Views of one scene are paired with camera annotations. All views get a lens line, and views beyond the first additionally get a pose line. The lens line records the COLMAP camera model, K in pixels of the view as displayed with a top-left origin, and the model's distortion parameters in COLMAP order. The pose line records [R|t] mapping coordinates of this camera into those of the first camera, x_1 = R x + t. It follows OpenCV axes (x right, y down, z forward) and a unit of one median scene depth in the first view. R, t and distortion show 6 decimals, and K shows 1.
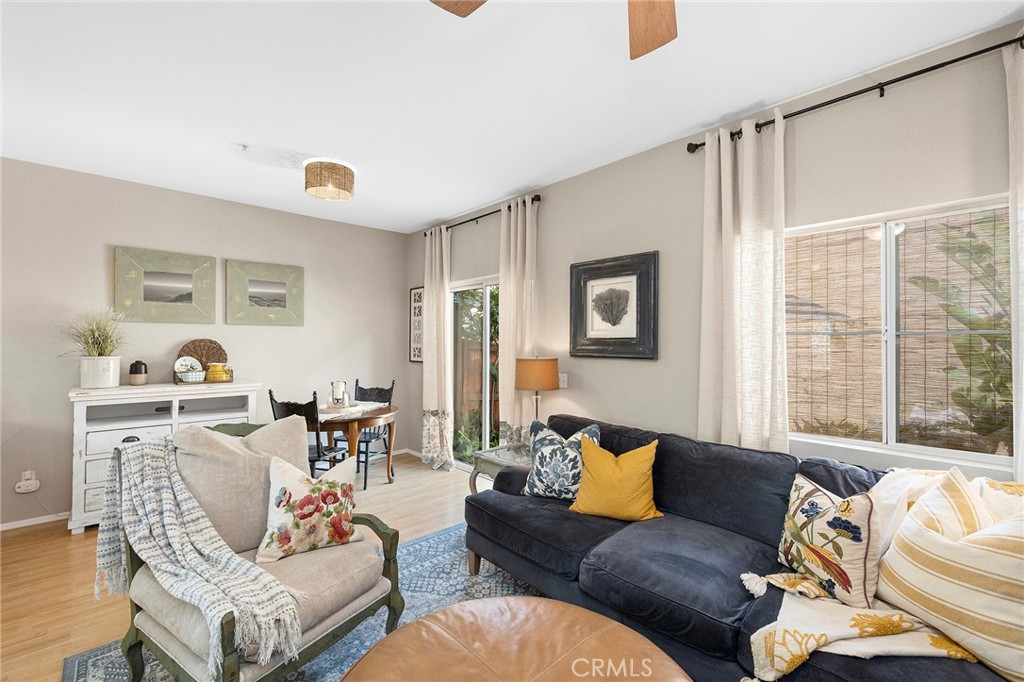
lens RADIAL K [[430.7, 0, 506.2], [0, 430.7, 340.4], [0, 0, 1]] dist [0.000253, 0.000052]
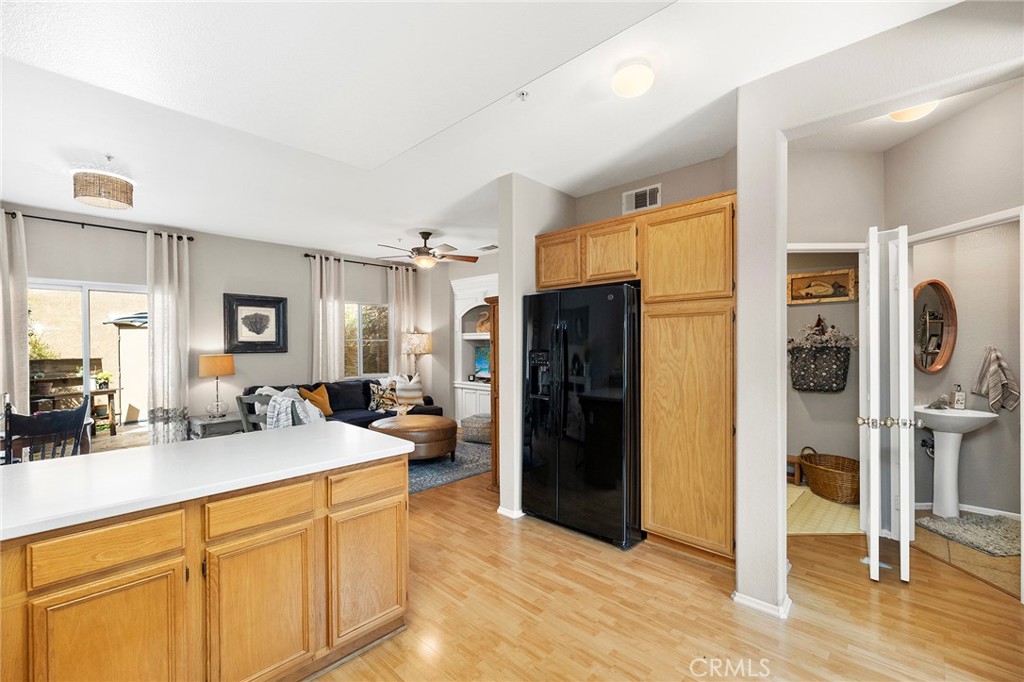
lens RADIAL K [[430.7, 0, 506.2], [0, 430.7, 340.4], [0, 0, 1]] dist [0.000253, 0.000052]
pose [[-0.068483, 0.002674, 0.997649, -1.560072], [0.000321, 0.999996, -0.002658, -0.004032], [-0.997652, 0.000138, -0.068484, 0.111578]]
